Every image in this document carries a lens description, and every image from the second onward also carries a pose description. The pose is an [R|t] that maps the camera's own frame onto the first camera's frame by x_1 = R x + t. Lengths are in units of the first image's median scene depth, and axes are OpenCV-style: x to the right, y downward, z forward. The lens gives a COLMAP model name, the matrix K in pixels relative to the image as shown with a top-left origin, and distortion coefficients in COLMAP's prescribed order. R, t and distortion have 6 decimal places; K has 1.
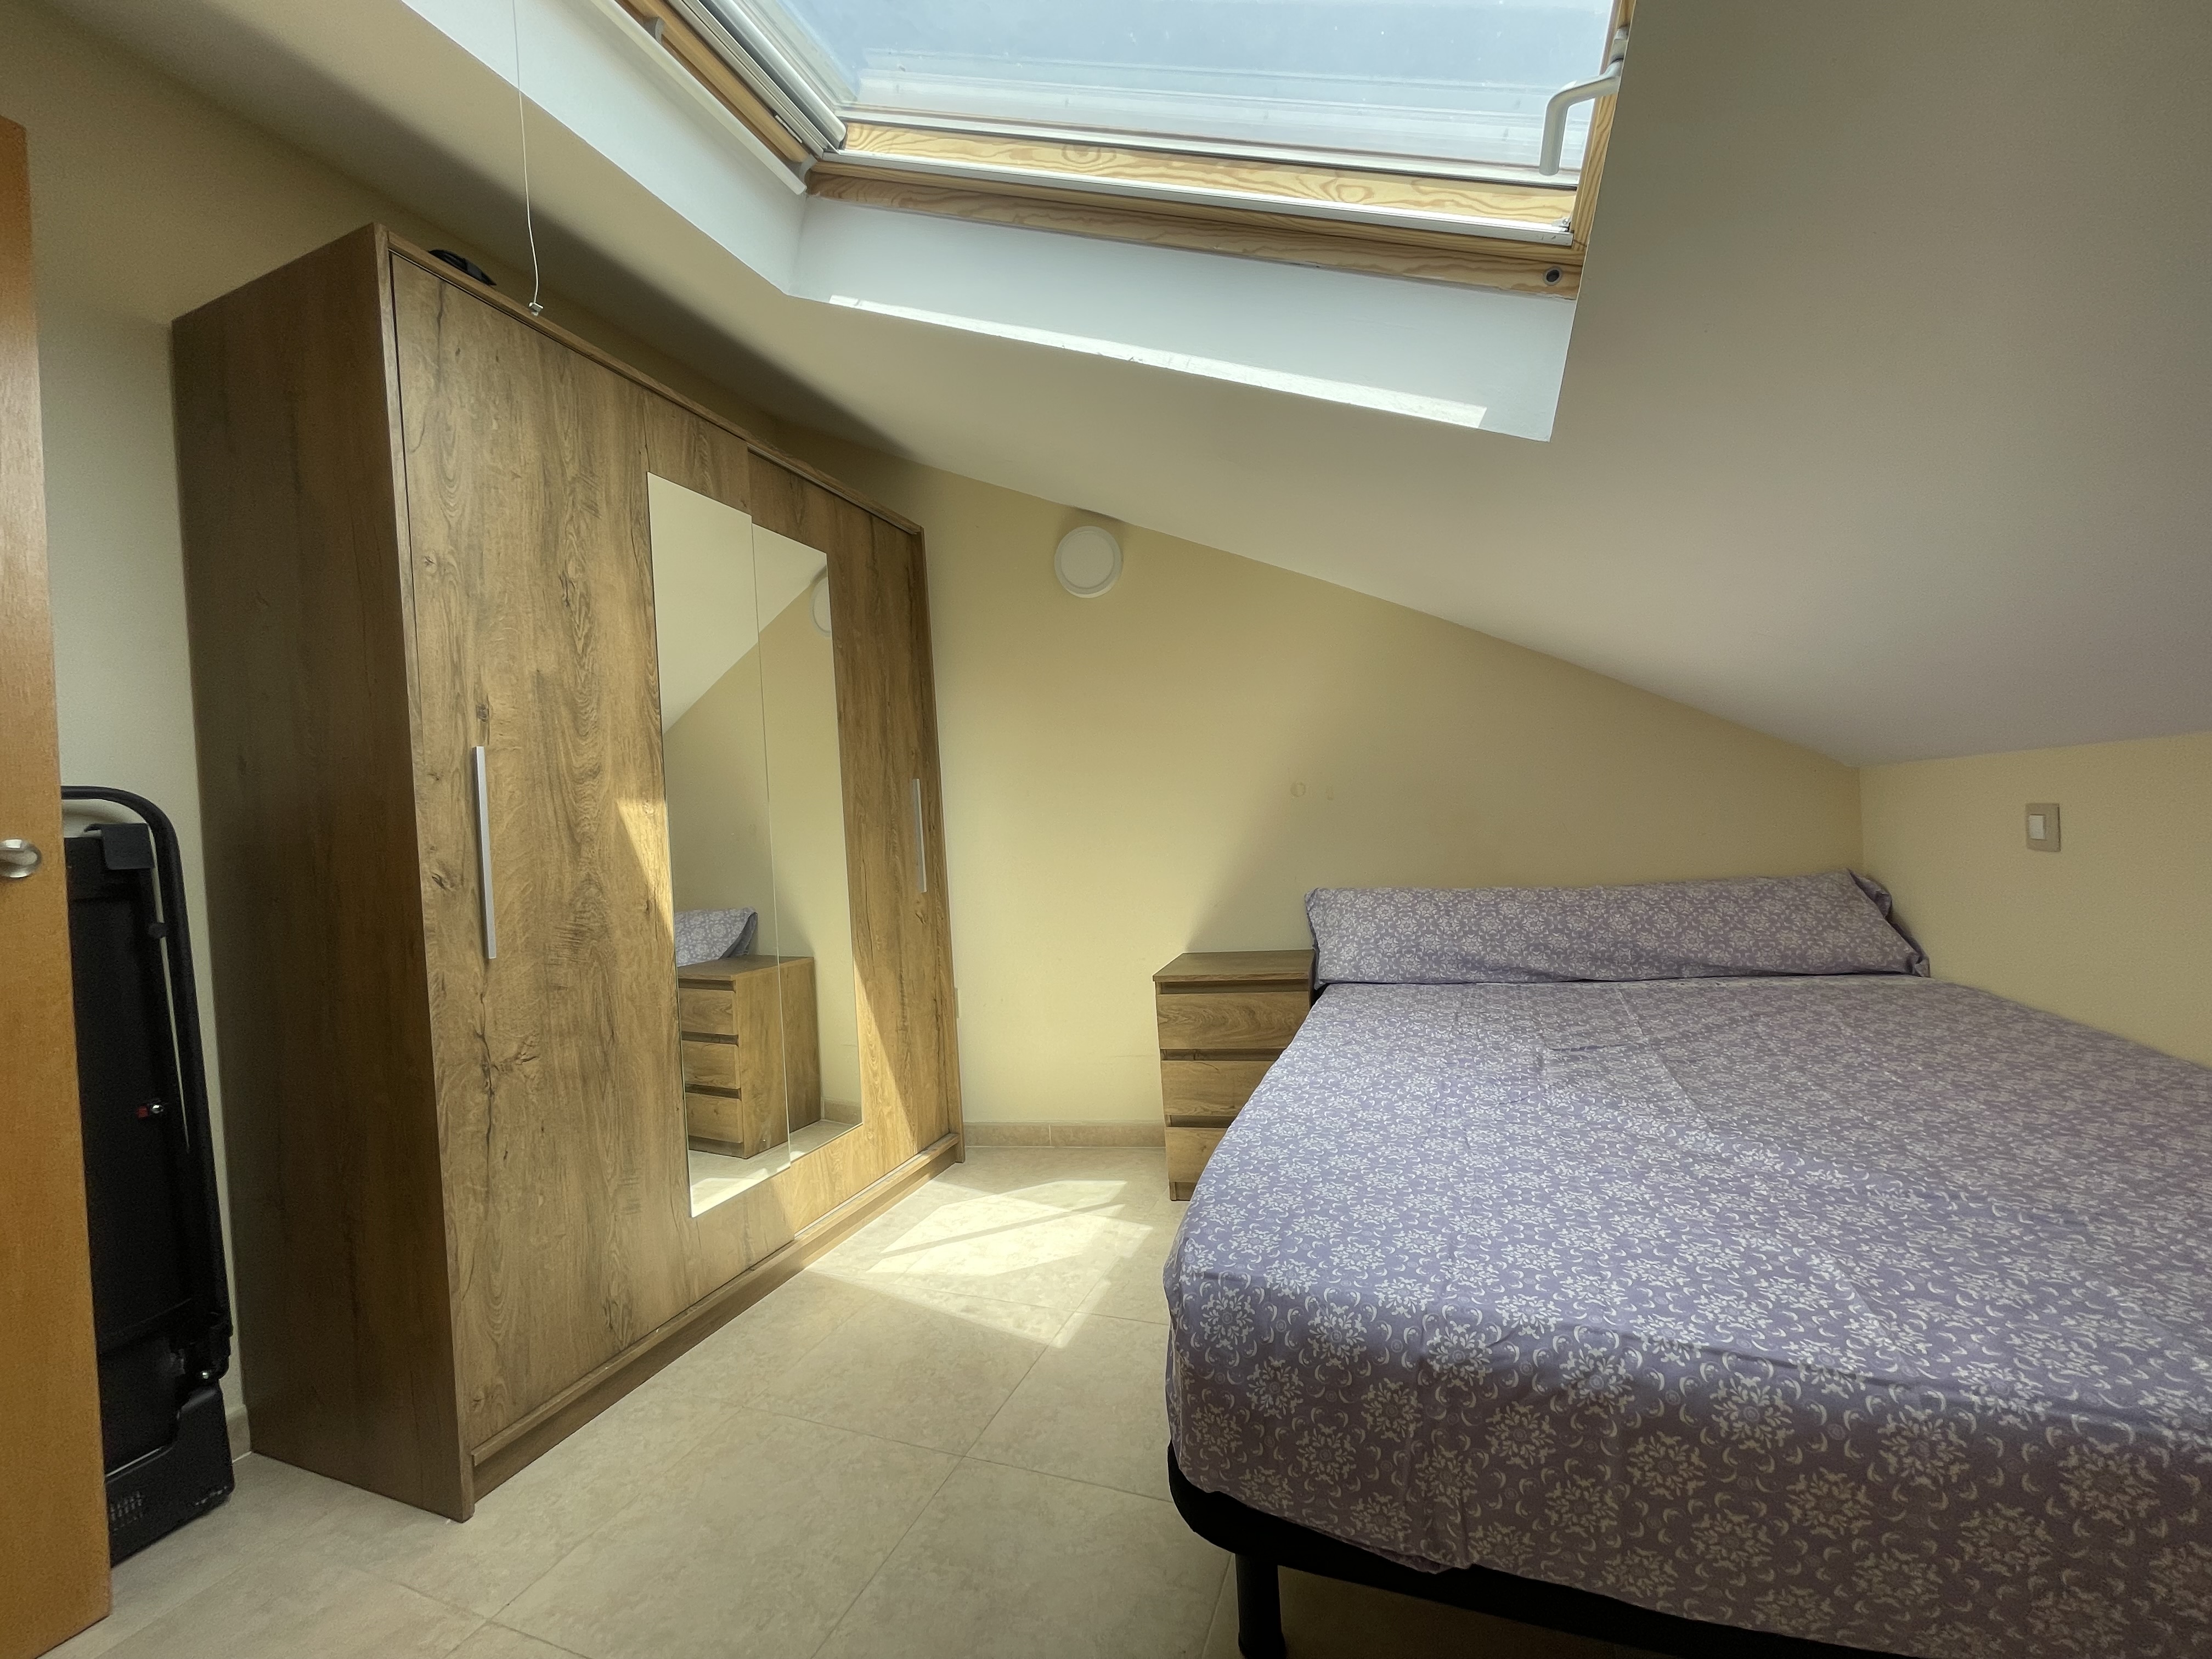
lens RADIAL K [[898.0, 0, 1096.1], [0, 898.0, 831.8], [0, 0, 1]] dist [-0.005147, 0.001072]
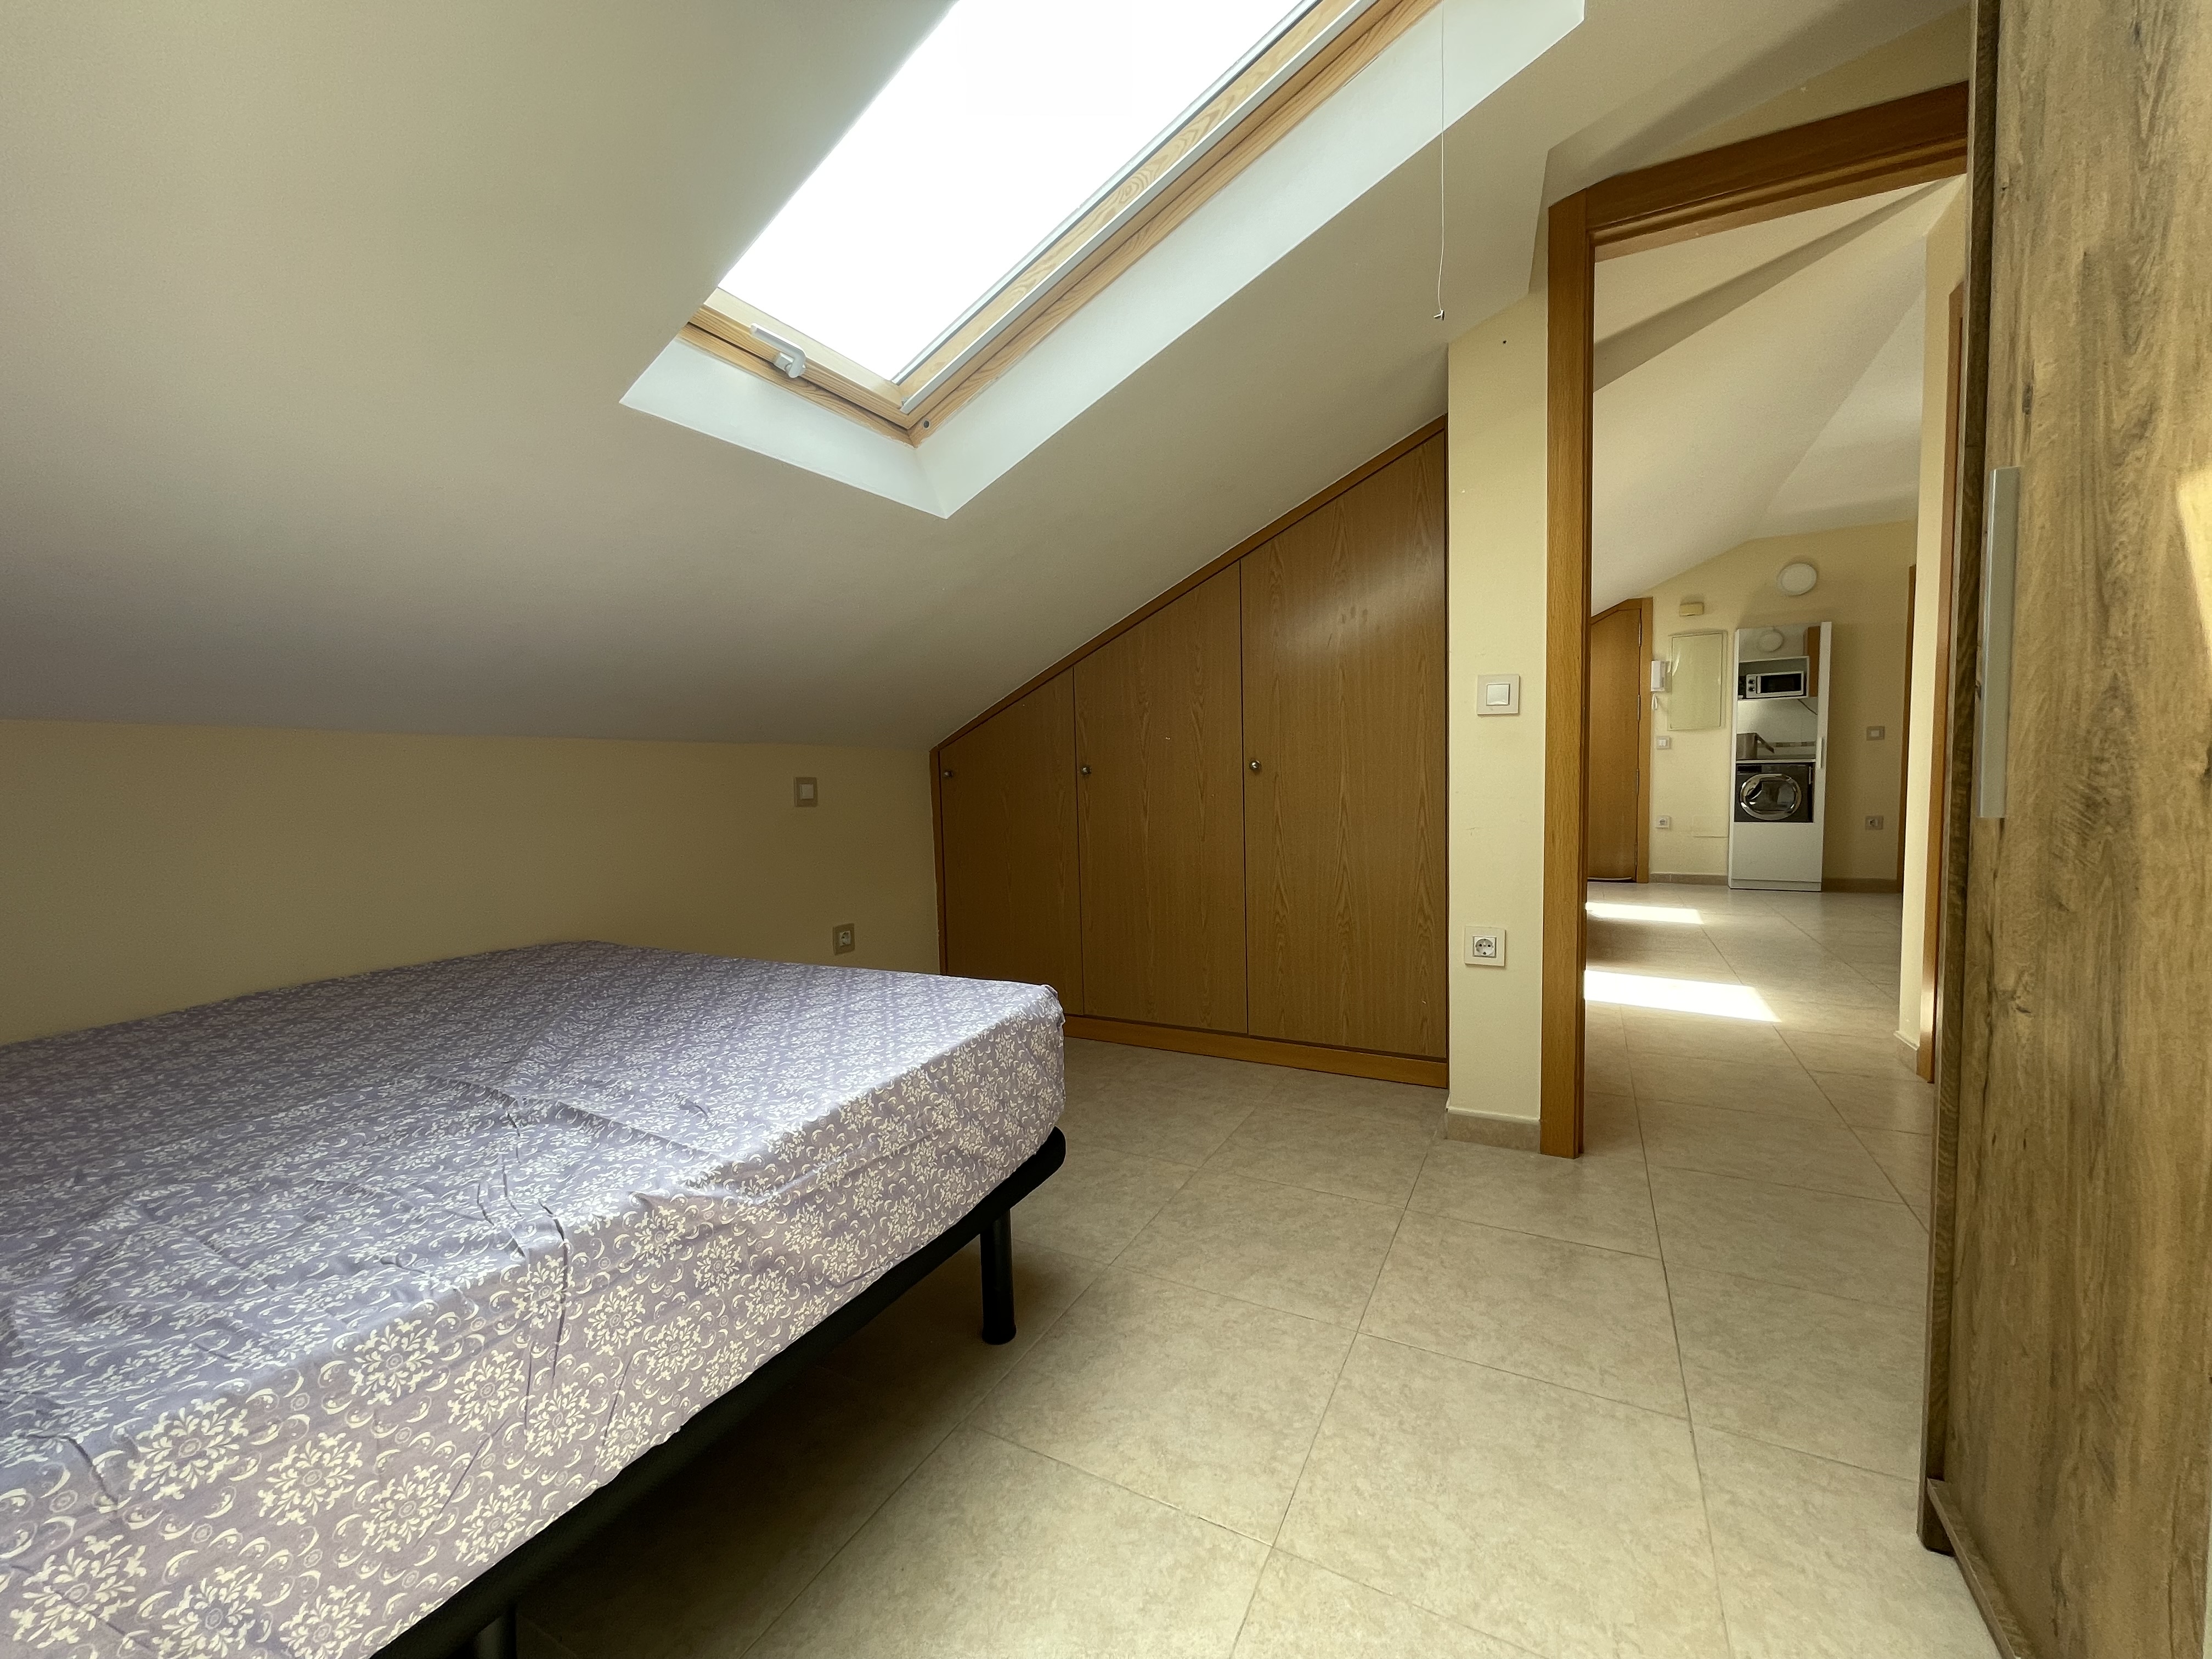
lens RADIAL K [[898.0, 0, 1101.7], [0, 898.0, 826.0], [0, 0, 1]] dist [-0.005147, 0.001072]
pose [[-0.990821, 0.082487, 0.107100, -0.088577], [0.087810, 0.995076, 0.045969, 0.042932], [-0.102781, 0.054952, -0.993185, 1.117188]]
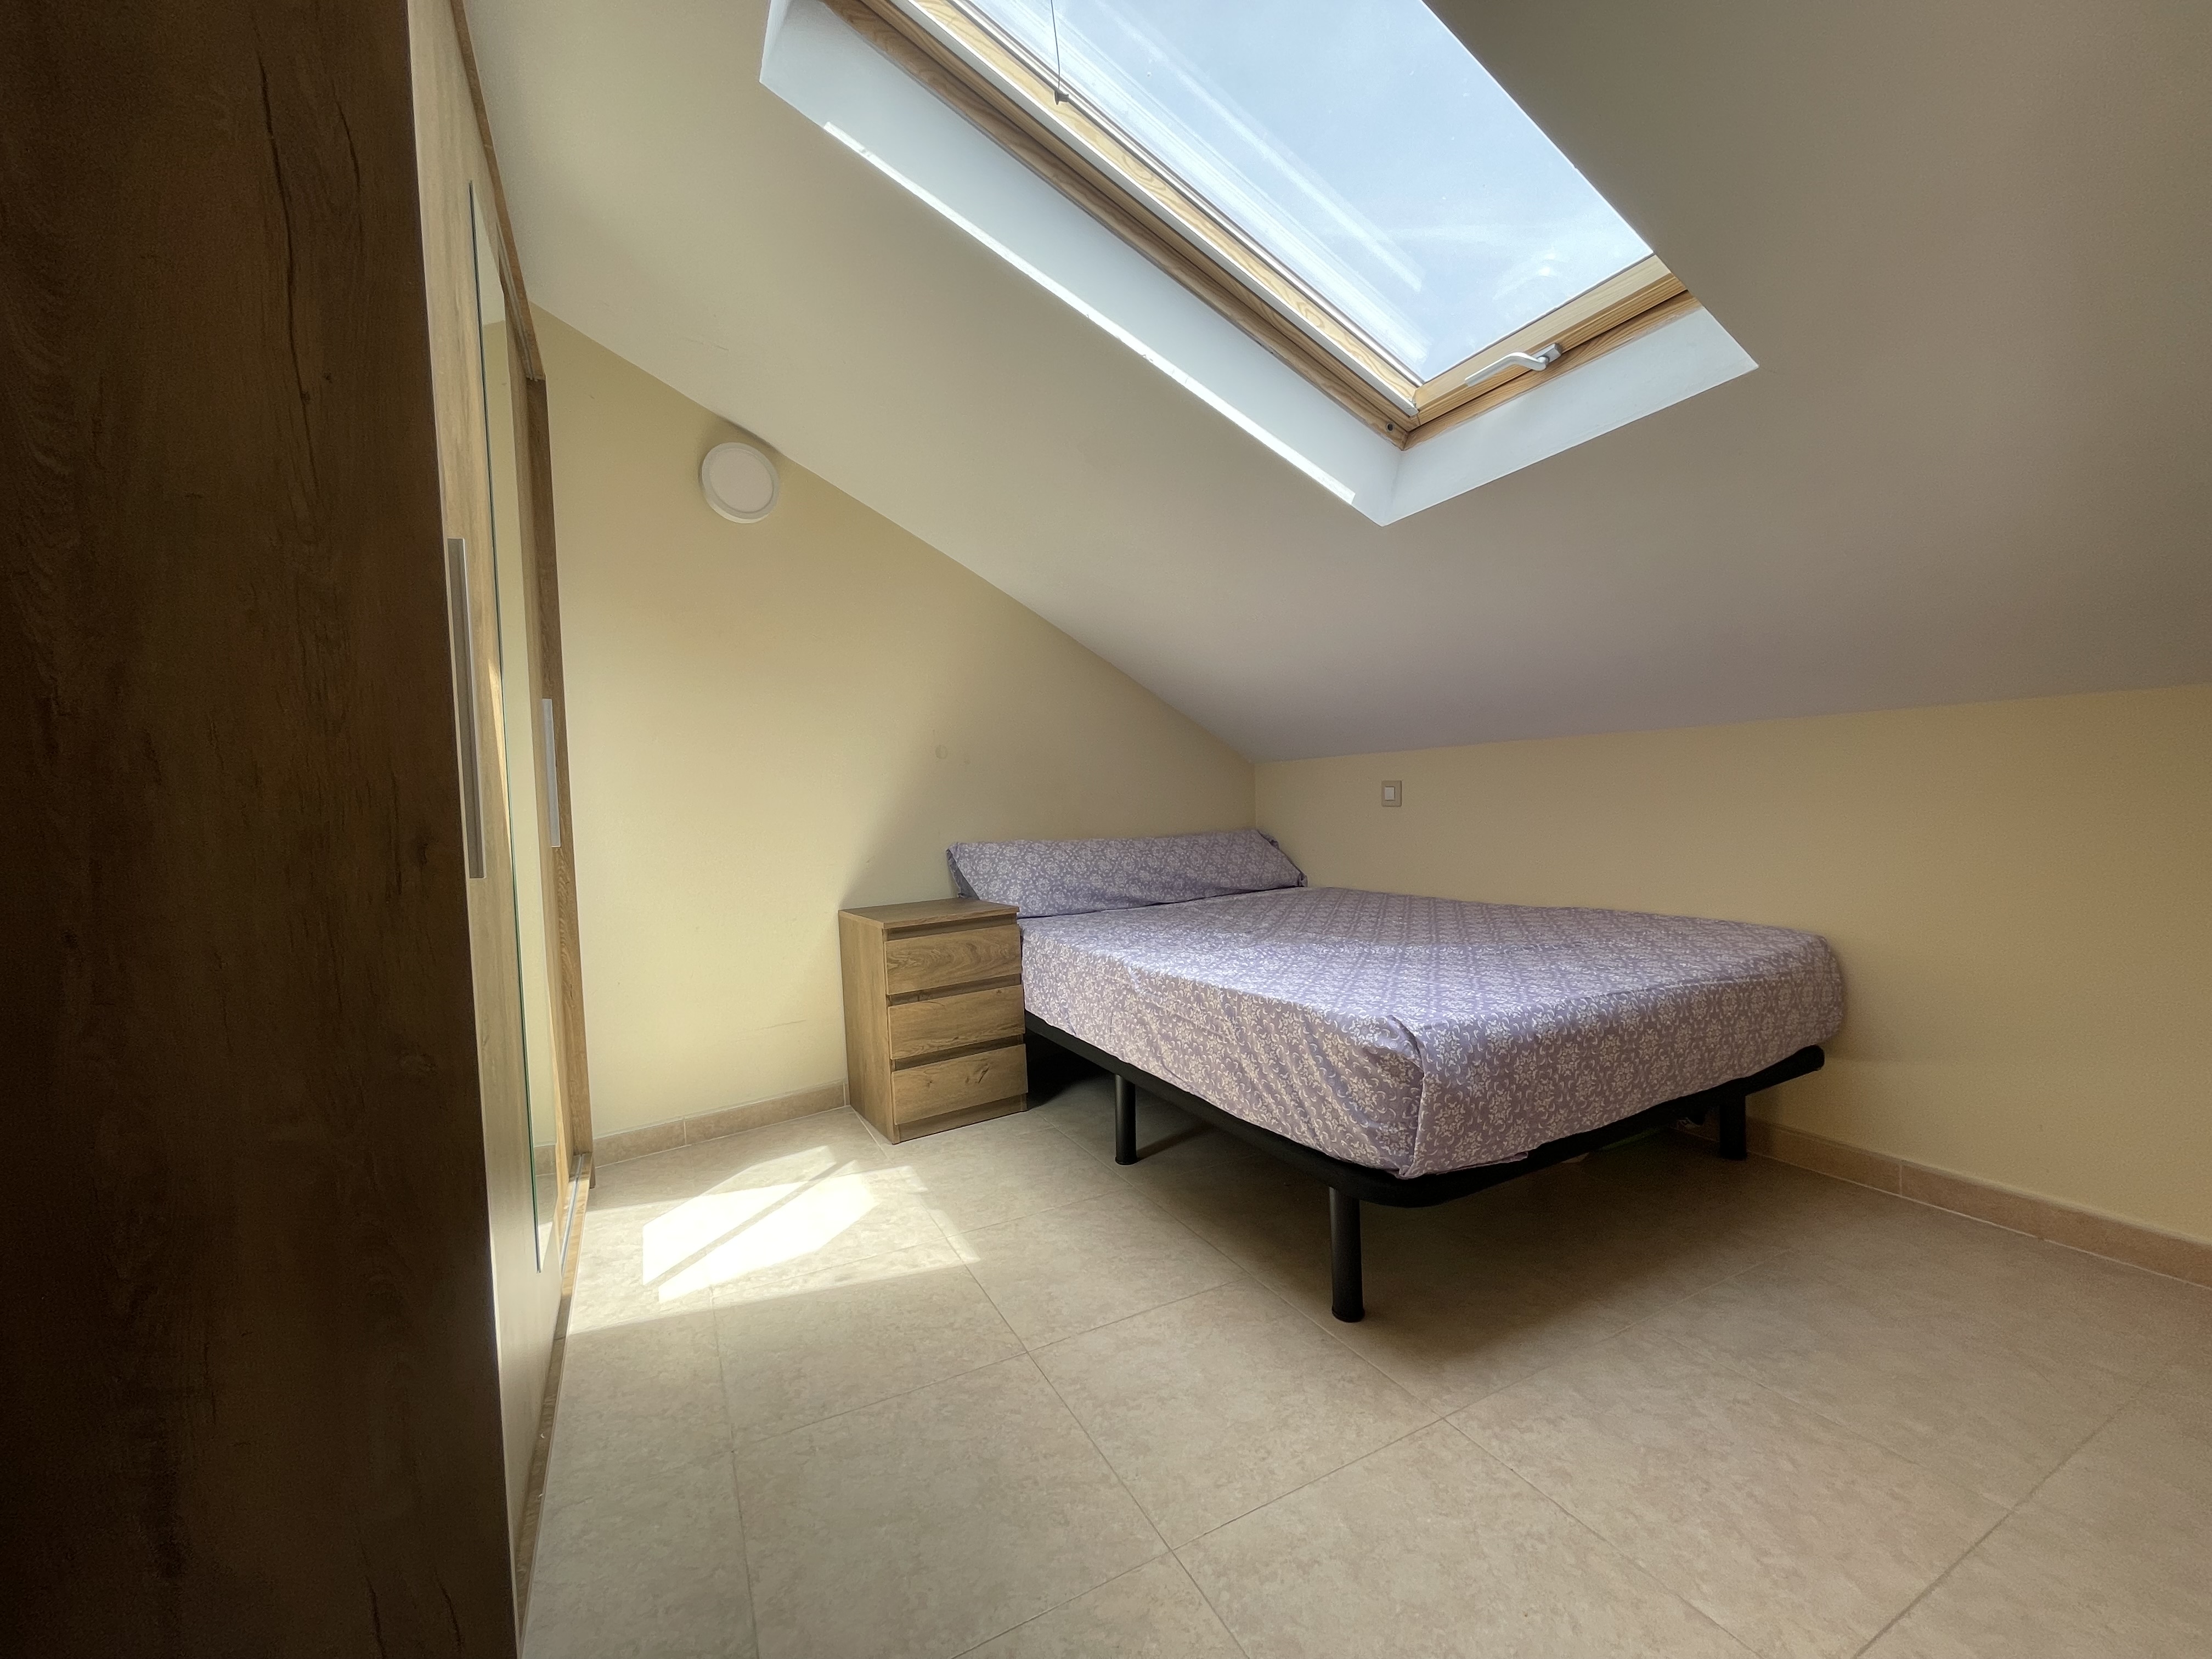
lens RADIAL K [[898.0, 0, 1102.9], [0, 898.0, 831.5], [0, 0, 1]] dist [-0.005147, 0.001072]
pose [[0.657876, 0.011549, 0.753037, -0.567226], [-0.004085, 0.999922, -0.011767, 0.075044], [-0.753115, 0.004666, 0.657872, 0.169396]]
